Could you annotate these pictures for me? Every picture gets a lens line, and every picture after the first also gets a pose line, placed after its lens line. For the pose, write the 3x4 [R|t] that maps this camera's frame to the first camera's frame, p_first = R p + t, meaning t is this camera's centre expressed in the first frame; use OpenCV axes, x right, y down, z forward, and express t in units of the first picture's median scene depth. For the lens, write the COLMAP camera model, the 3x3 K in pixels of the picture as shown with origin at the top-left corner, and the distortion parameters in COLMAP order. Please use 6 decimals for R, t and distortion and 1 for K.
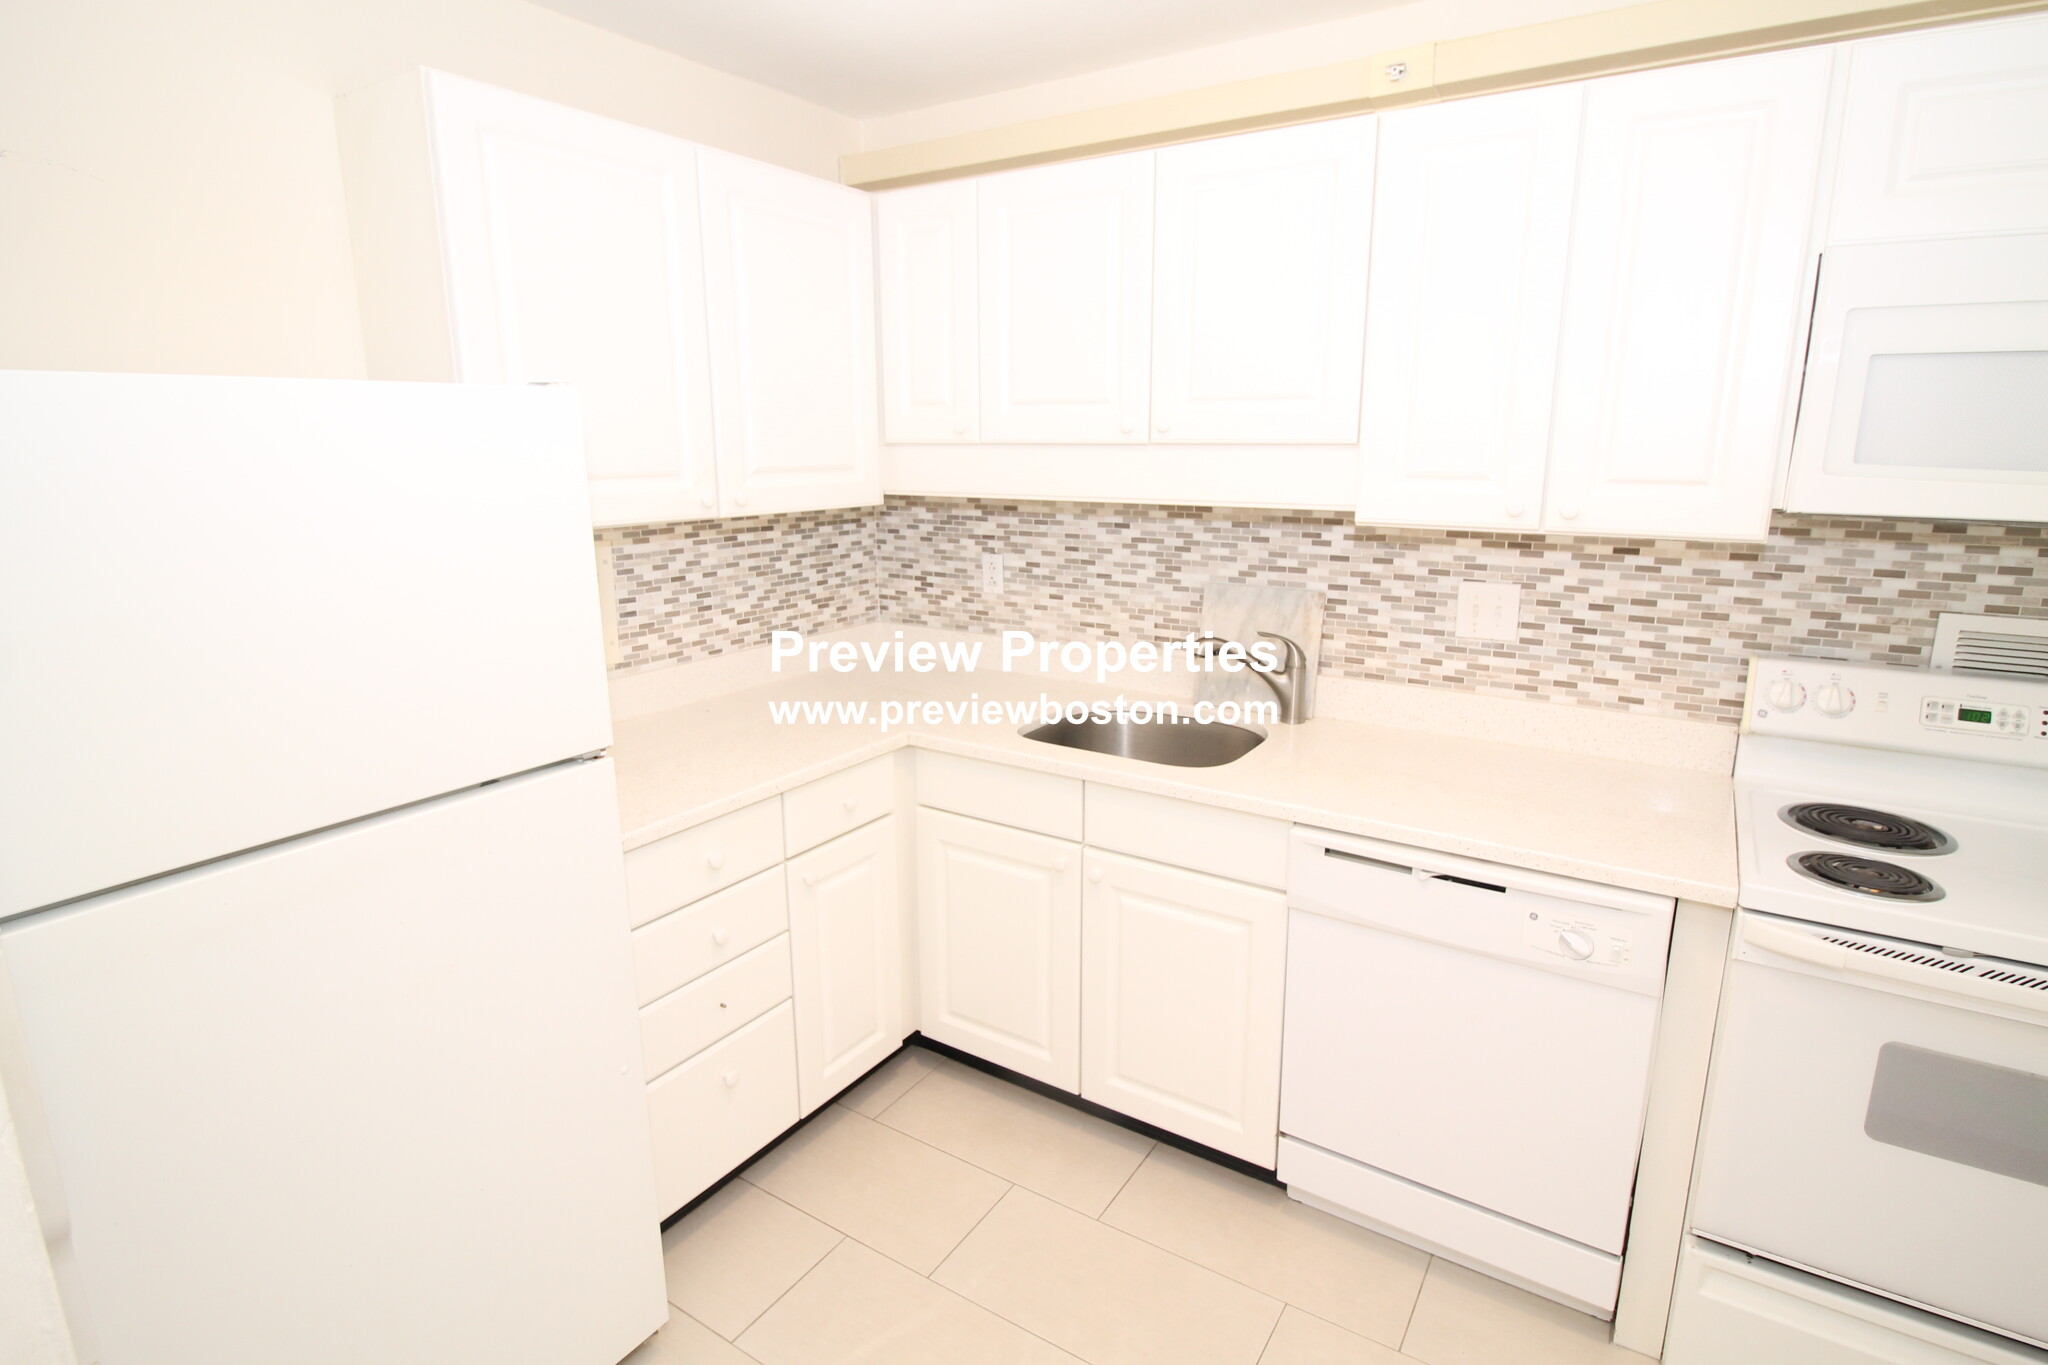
lens RADIAL K [[1036.3, 0, 1024.0], [0, 1036.3, 682.5], [0, 0, 1]] dist [0.012162, -0.015314]
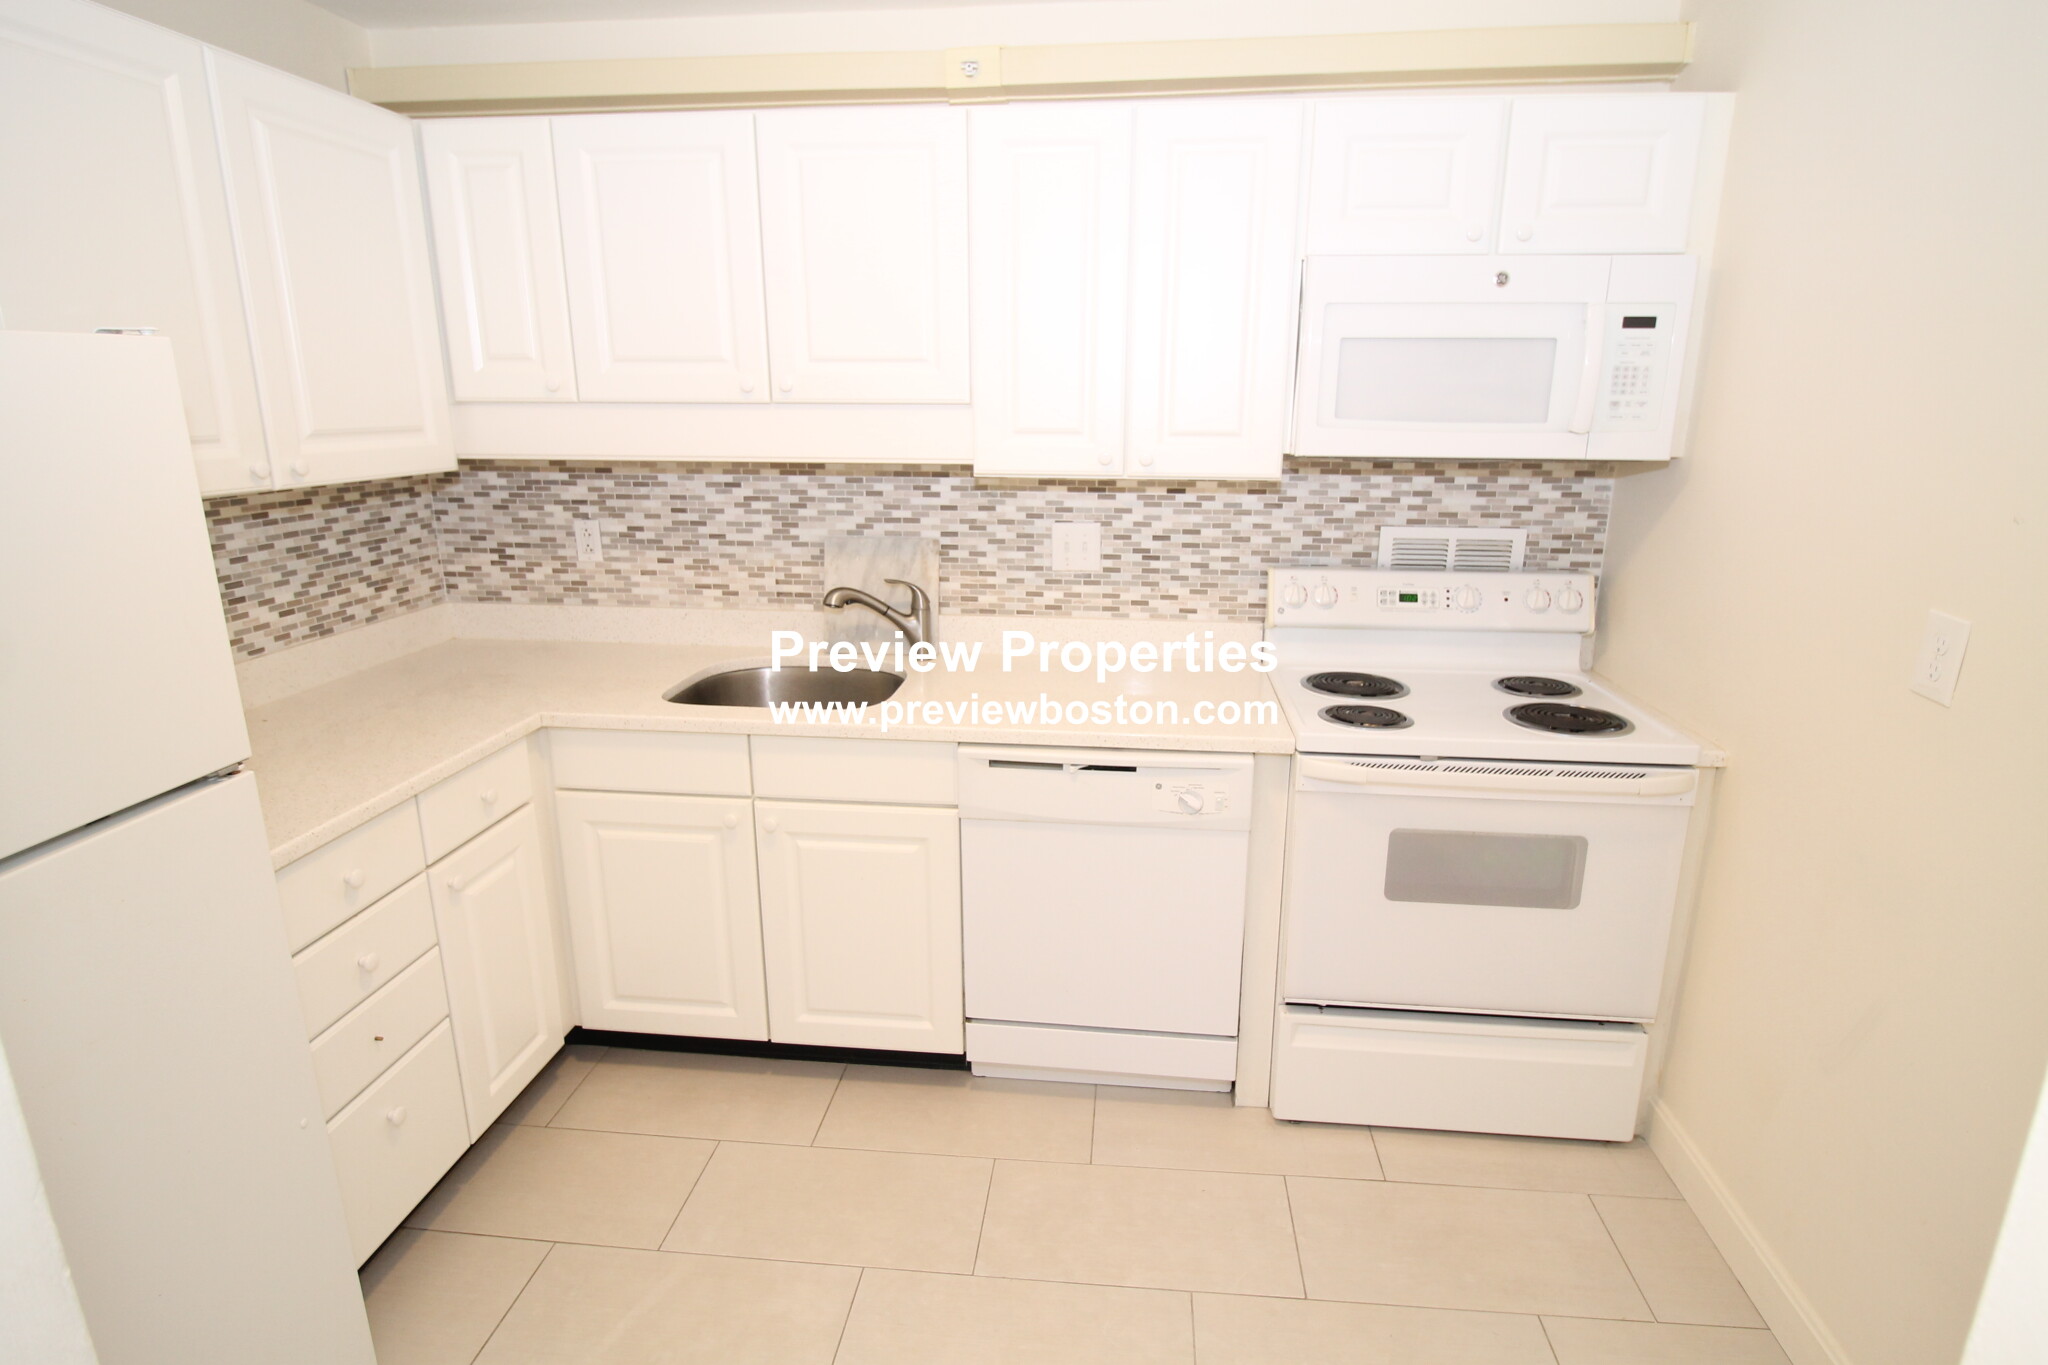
lens RADIAL K [[1036.3, 0, 1024.0], [0, 1036.3, 682.5], [0, 0, 1]] dist [0.012162, -0.015314]
pose [[0.896052, -0.114893, 0.428824, -0.118800], [0.098412, 0.993305, 0.060496, 0.006673], [-0.432903, -0.012006, 0.901360, -0.034521]]
